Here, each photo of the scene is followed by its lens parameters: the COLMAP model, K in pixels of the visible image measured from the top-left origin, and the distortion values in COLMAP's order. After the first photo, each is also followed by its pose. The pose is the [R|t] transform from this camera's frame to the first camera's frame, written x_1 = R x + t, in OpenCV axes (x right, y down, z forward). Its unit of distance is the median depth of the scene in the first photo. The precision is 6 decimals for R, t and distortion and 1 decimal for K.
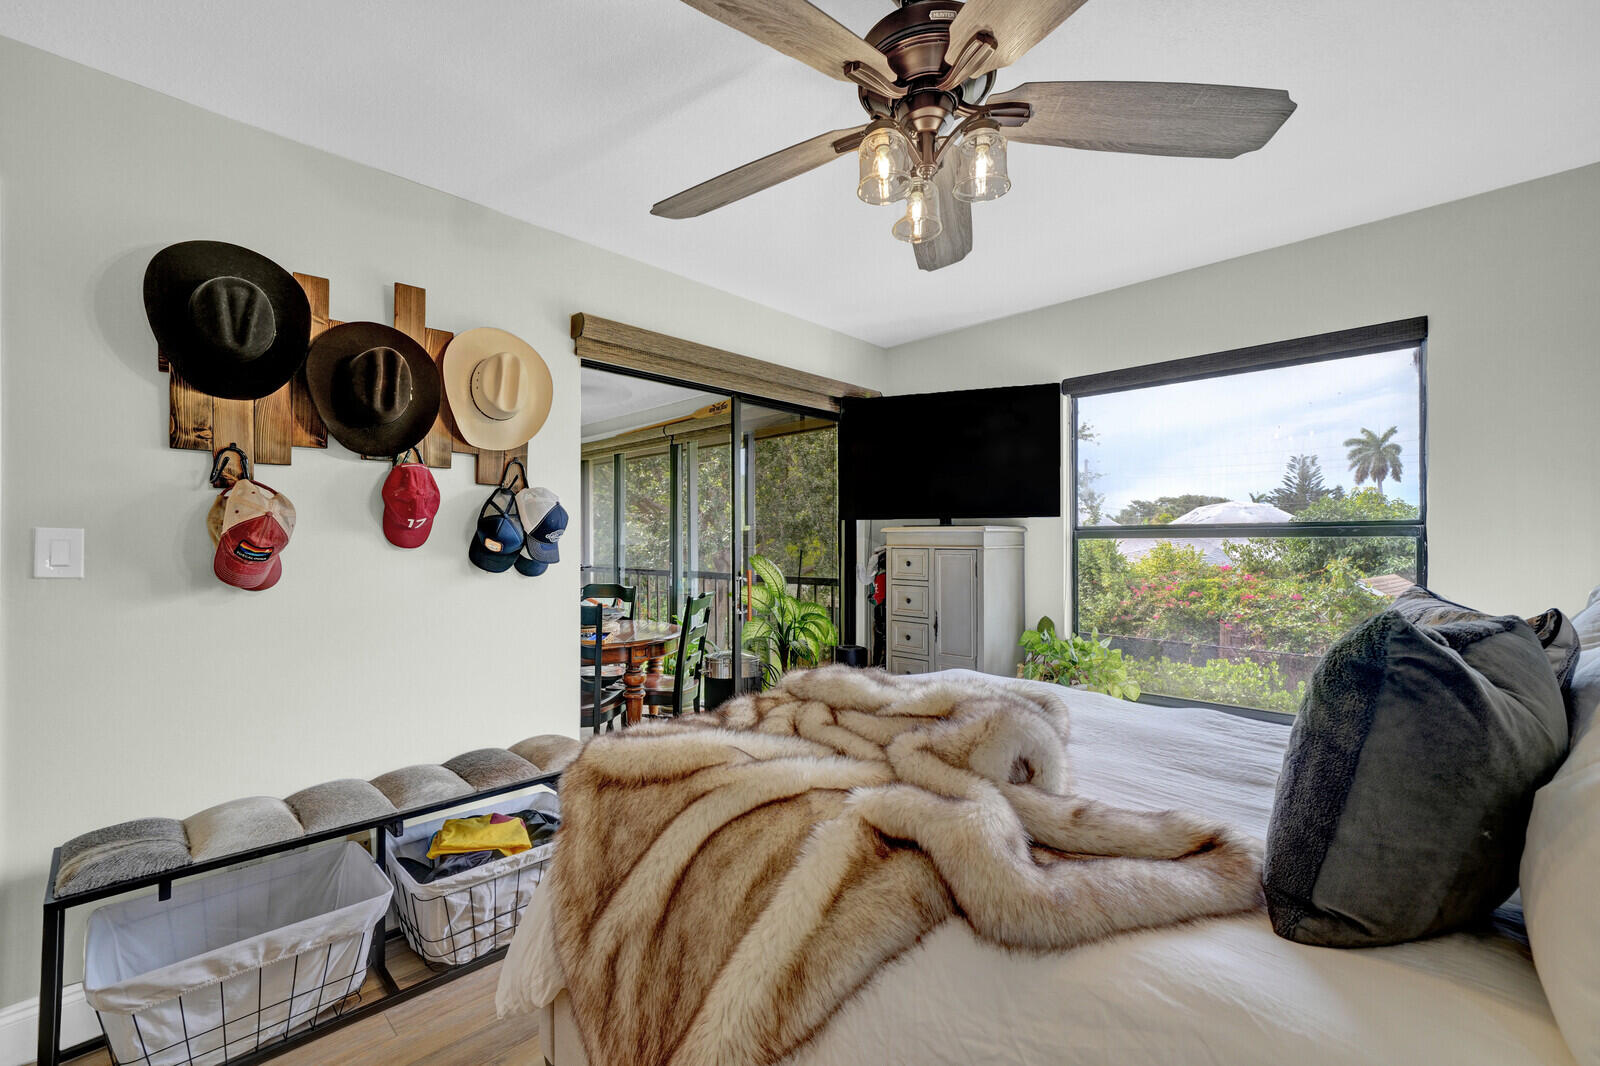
lens RADIAL K [[653.4, 0, 800.0], [0, 653.4, 533.0], [0, 0, 1]] dist [-0.000698, 0.000025]
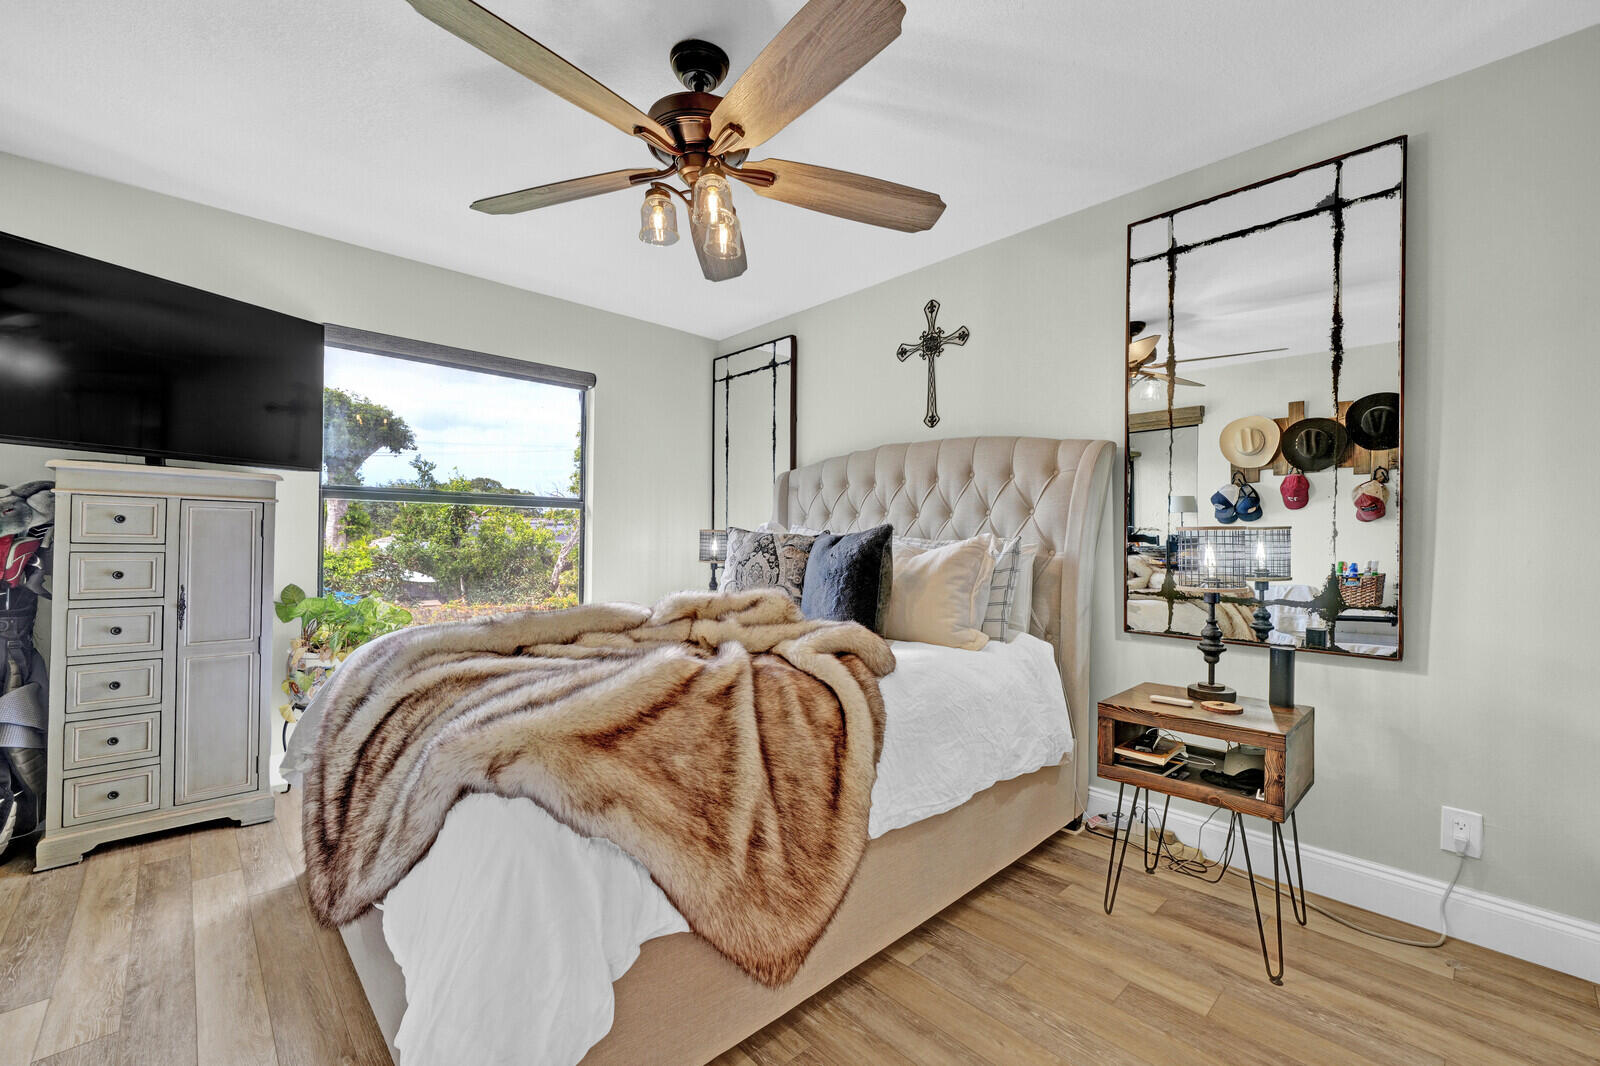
lens RADIAL K [[653.4, 0, 800.0], [0, 653.4, 533.0], [0, 0, 1]] dist [-0.000698, 0.000025]
pose [[0.054729, 0.006927, 0.998477, -0.483907], [-0.040959, 0.999150, -0.004686, 0.038326], [-0.997661, -0.040640, 0.054966, 0.290386]]
